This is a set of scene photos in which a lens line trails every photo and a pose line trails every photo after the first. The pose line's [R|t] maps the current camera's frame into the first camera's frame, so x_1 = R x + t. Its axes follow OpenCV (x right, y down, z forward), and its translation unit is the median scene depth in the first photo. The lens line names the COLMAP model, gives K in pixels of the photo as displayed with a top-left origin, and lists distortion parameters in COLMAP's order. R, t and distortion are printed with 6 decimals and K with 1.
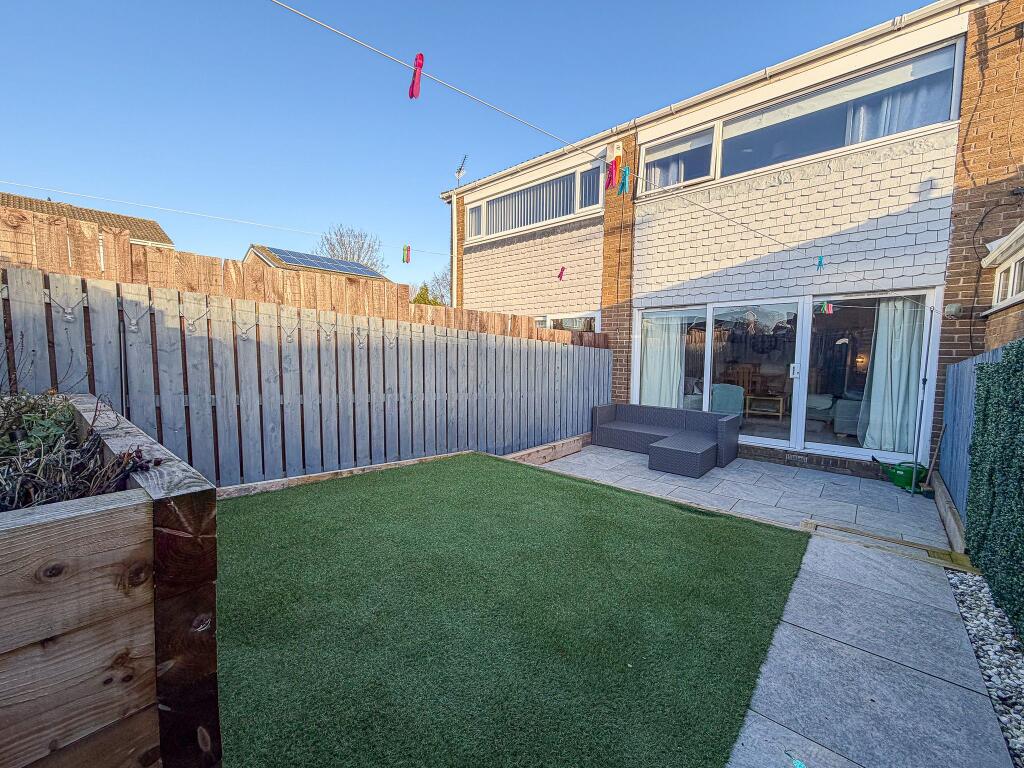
lens RADIAL K [[419.9, 0, 512.0], [0, 419.9, 384.0], [0, 0, 1]] dist [-0.001609, -0.000203]
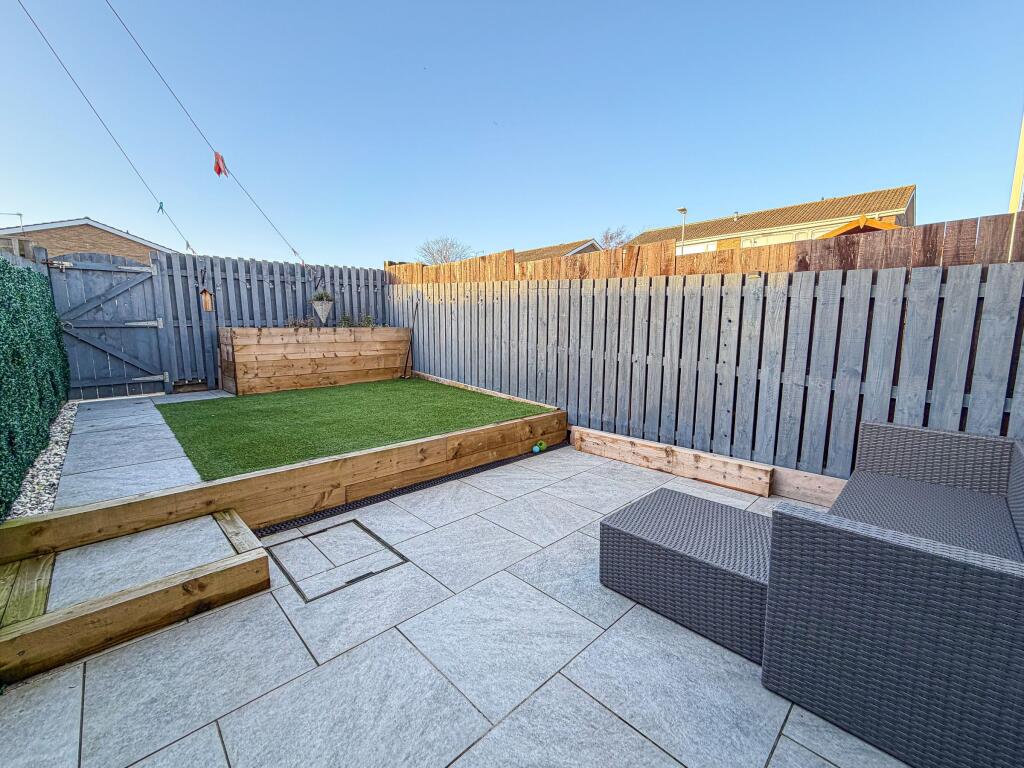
lens RADIAL K [[412.8, 0, 488.3], [0, 412.8, 381.9], [0, 0, 1]] dist [0.000409, -0.000039]
pose [[-0.109441, 0.118042, -0.986959, 0.874036], [-0.081044, 0.988558, 0.127219, -0.005770], [0.990684, 0.093910, -0.098622, 0.978408]]
